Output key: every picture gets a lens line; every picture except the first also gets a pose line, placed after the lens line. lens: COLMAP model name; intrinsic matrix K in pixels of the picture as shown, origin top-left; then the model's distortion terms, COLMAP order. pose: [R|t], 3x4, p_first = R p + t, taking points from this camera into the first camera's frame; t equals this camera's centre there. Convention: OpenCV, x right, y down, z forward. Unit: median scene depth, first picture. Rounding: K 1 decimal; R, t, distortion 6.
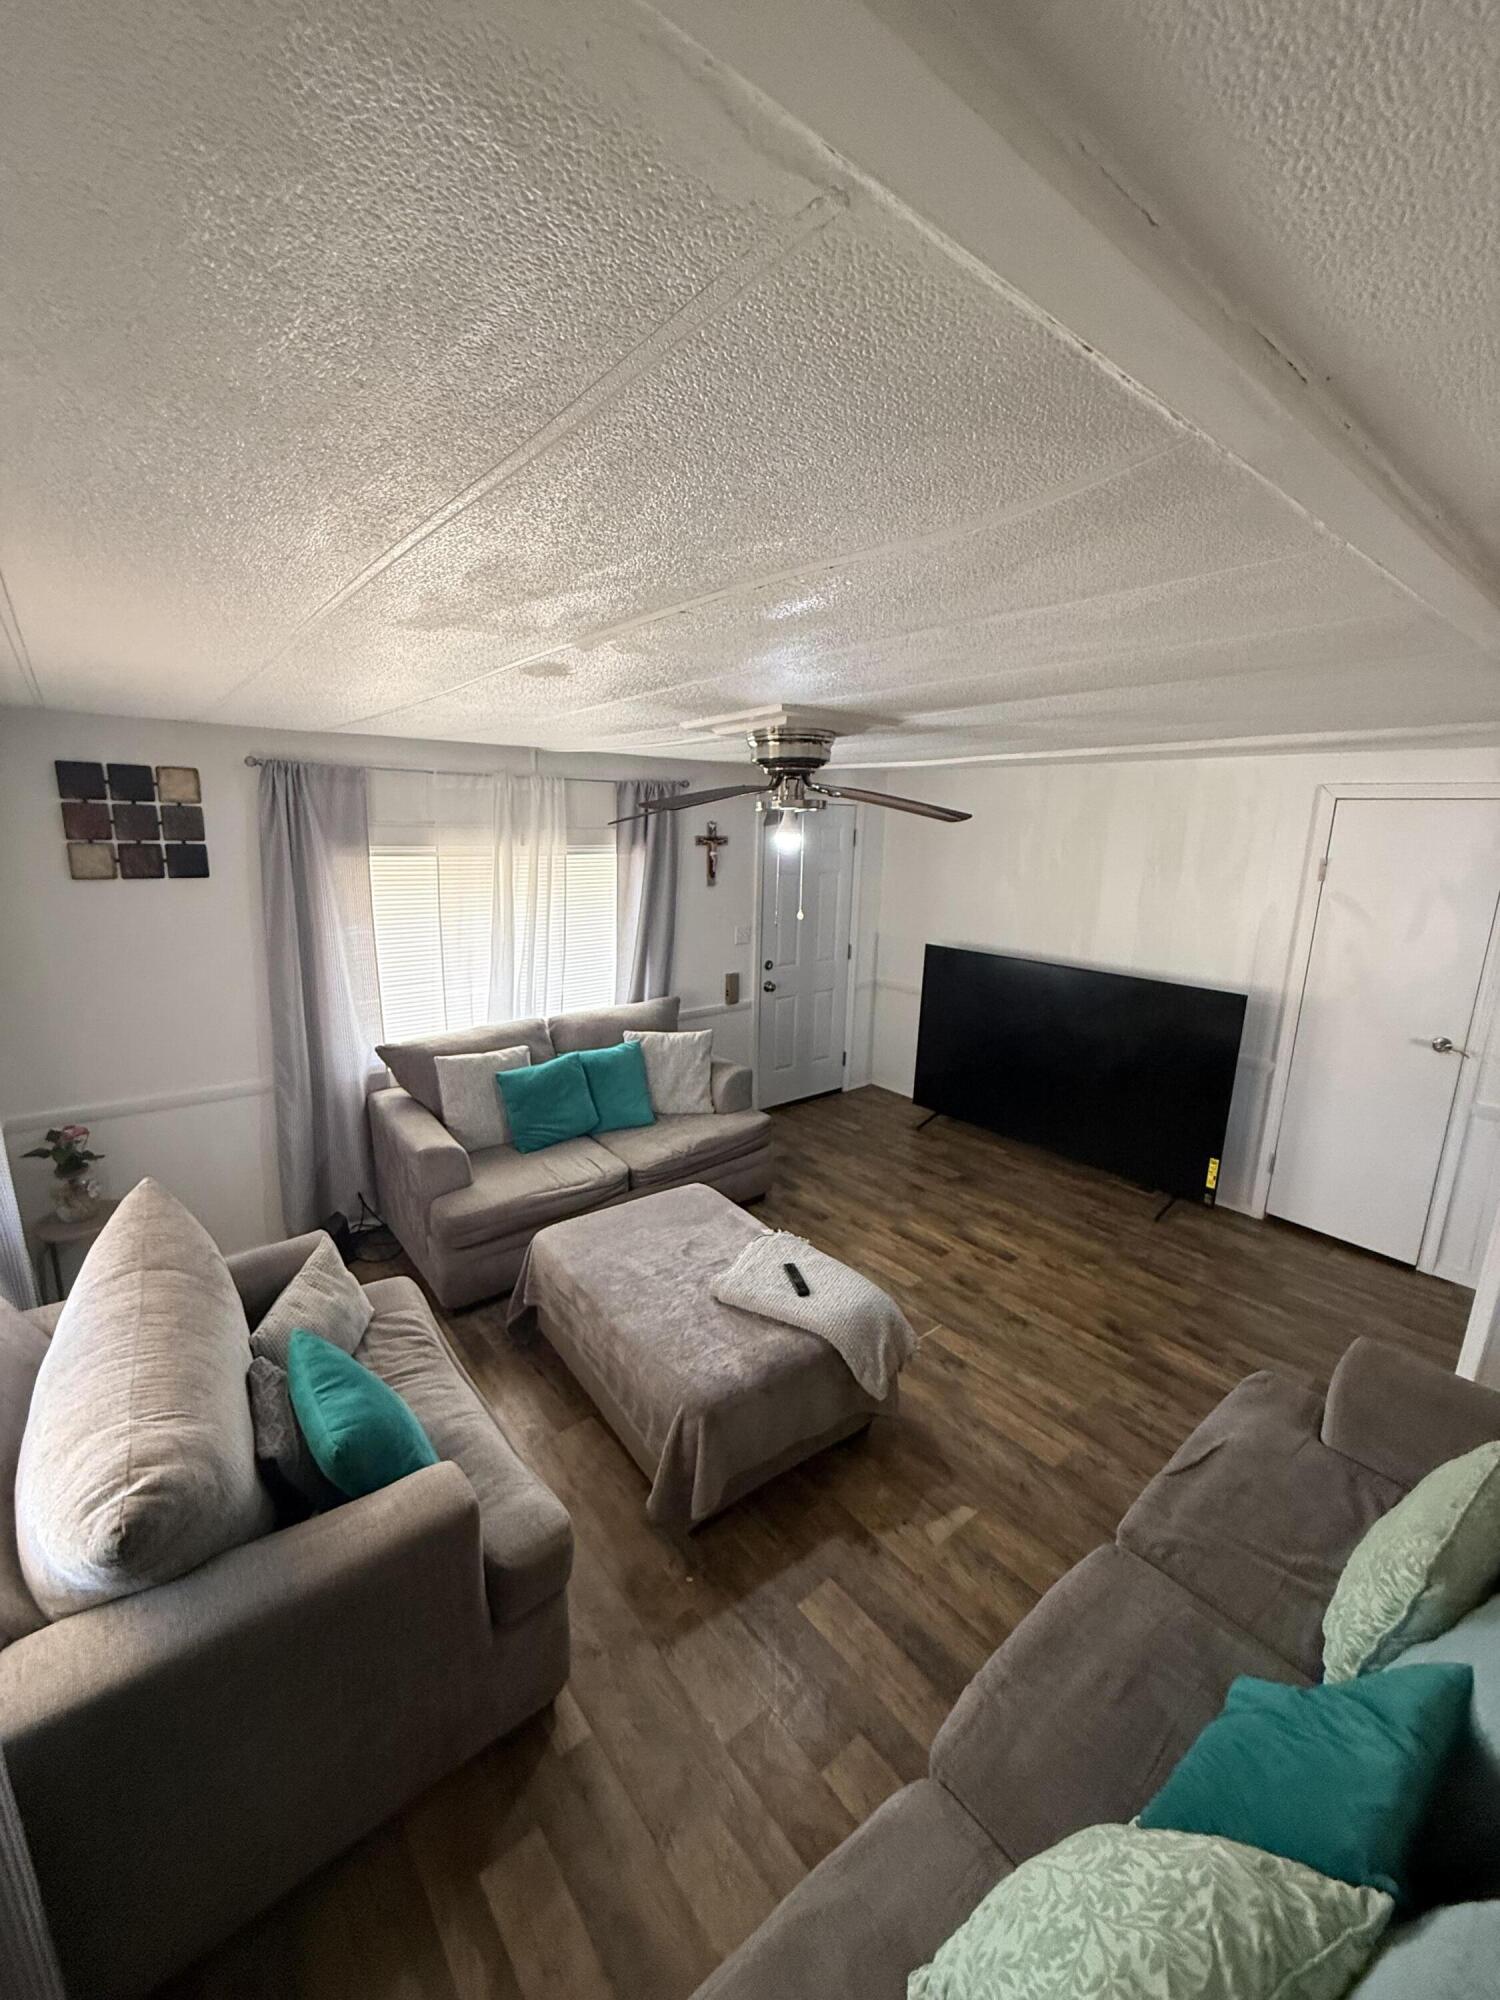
lens RADIAL K [[794.8, 0, 750.0], [0, 794.8, 1000.0], [0, 0, 1]] dist [0.001280, 0.000258]
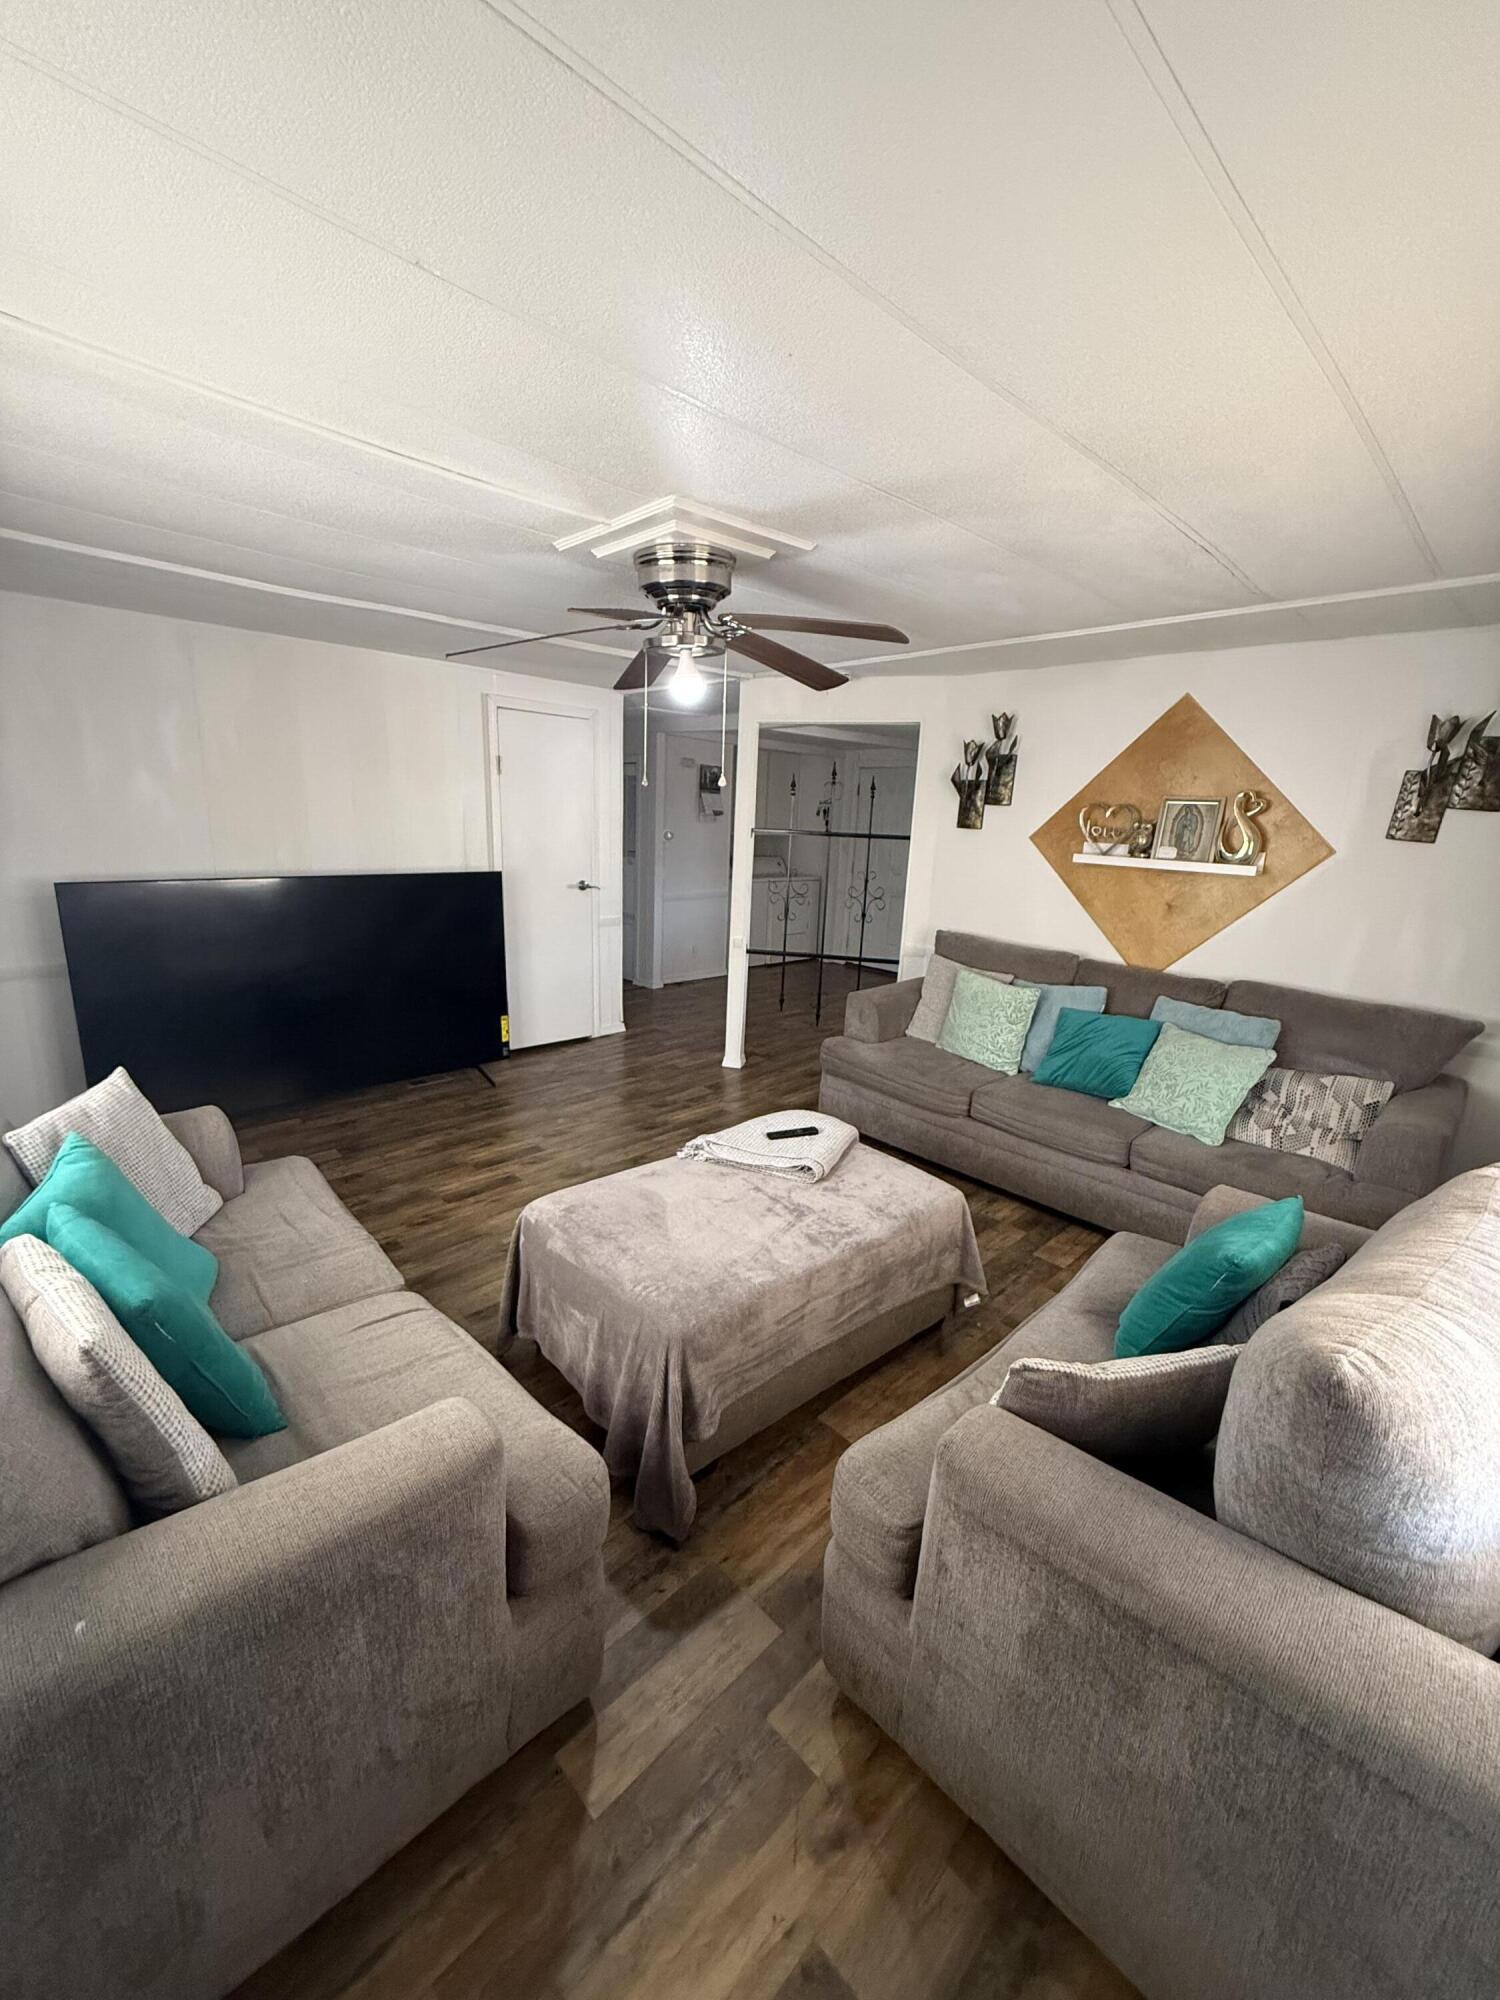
lens RADIAL K [[794.8, 0, 750.0], [0, 794.8, 1000.0], [0, 0, 1]] dist [0.001280, 0.000258]
pose [[-0.072703, -0.249800, 0.965564, -0.634935], [0.189623, 0.947005, 0.259276, -0.065034], [-0.979162, 0.201943, -0.021482, 0.739263]]
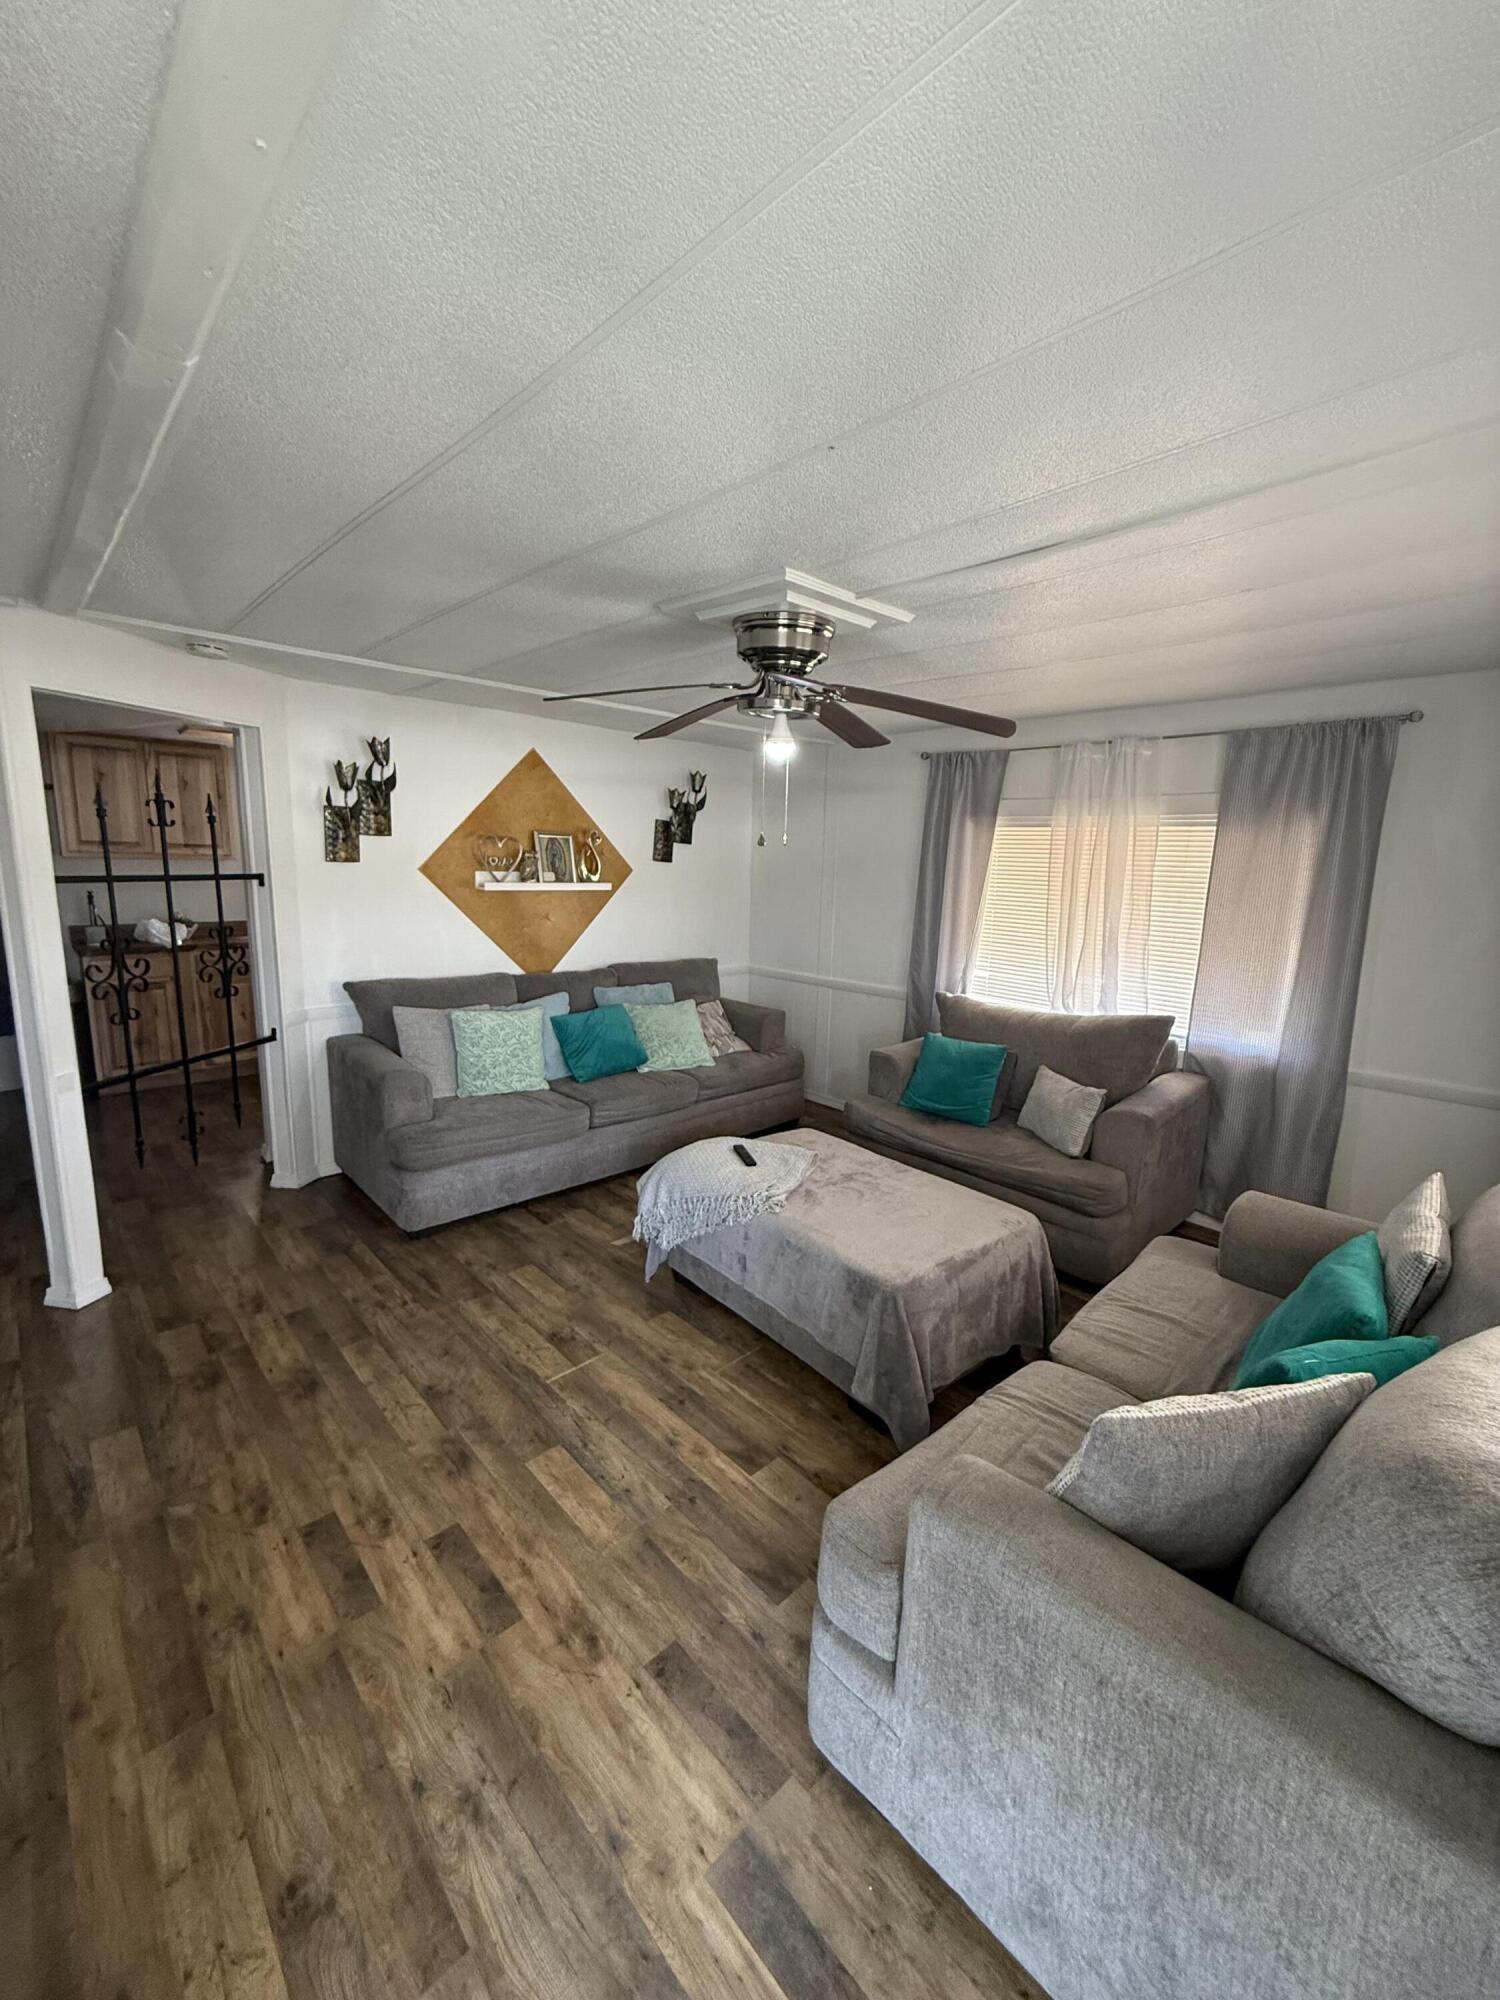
lens RADIAL K [[806.5, 0, 735.4], [0, 806.5, 1012.4], [0, 0, 1]] dist [-0.000700, -0.000069]
pose [[-0.997823, -0.030160, -0.058656, 0.102831], [-0.051433, 0.912542, 0.405735, -0.208825], [0.041289, 0.407868, -0.912107, 1.389848]]
